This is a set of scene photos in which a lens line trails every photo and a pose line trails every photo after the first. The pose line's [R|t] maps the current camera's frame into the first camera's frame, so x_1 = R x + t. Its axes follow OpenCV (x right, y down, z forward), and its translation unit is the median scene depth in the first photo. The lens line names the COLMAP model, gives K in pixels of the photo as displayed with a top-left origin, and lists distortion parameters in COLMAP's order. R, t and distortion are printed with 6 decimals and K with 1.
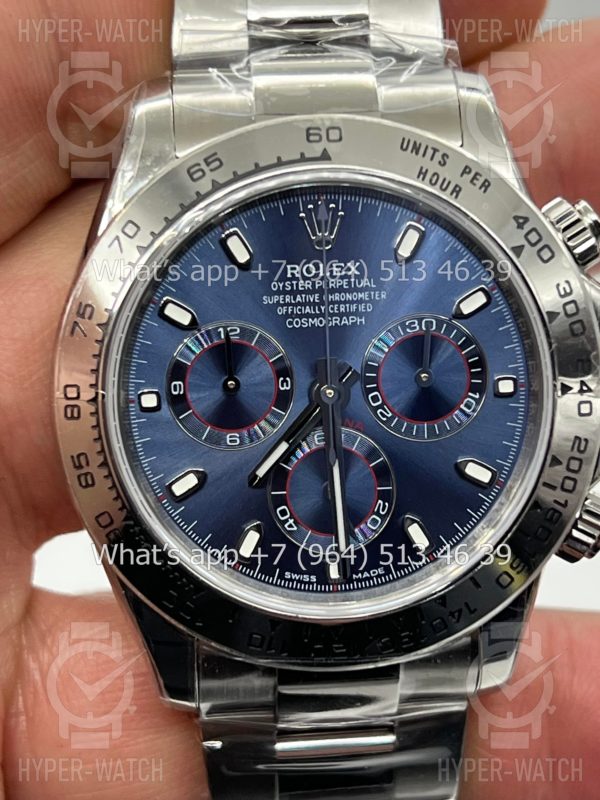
lens RADIAL K [[1876.7, 0, 306.4], [0, 1876.7, 405.1], [0, 0, 1]] dist [0.238189, 0.000000]
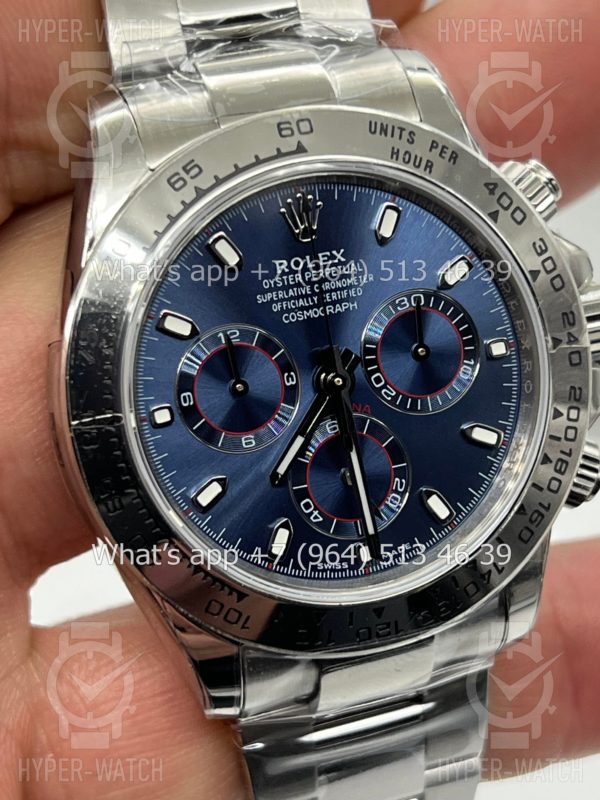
lens RADIAL K [[1876.7, 0, 296.8], [0, 1876.7, 401.5], [0, 0, 1]] dist [0.238189, 0.000000]
pose [[0.970490, -0.153166, 0.186251, -0.196950], [0.151549, 0.988183, 0.022976, -0.021896], [-0.187569, 0.005928, 0.982233, 0.012025]]
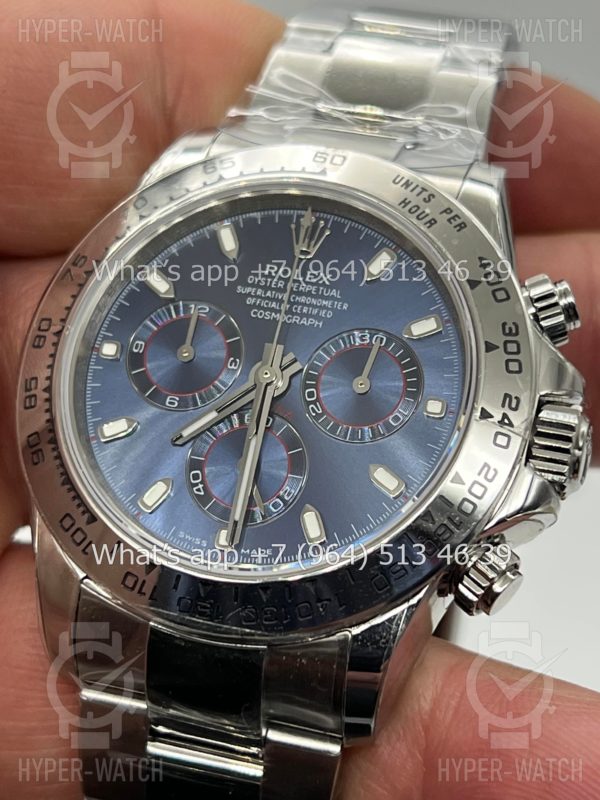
lens RADIAL K [[1876.7, 0, 305.6], [0, 1876.7, 396.8], [0, 0, 1]] dist [0.238189, 0.000000]
pose [[0.934509, 0.185997, -0.303476, 0.350098], [-0.286144, 0.899661, -0.329745, 0.341779], [0.211694, 0.394987, 0.893964, 0.071565]]
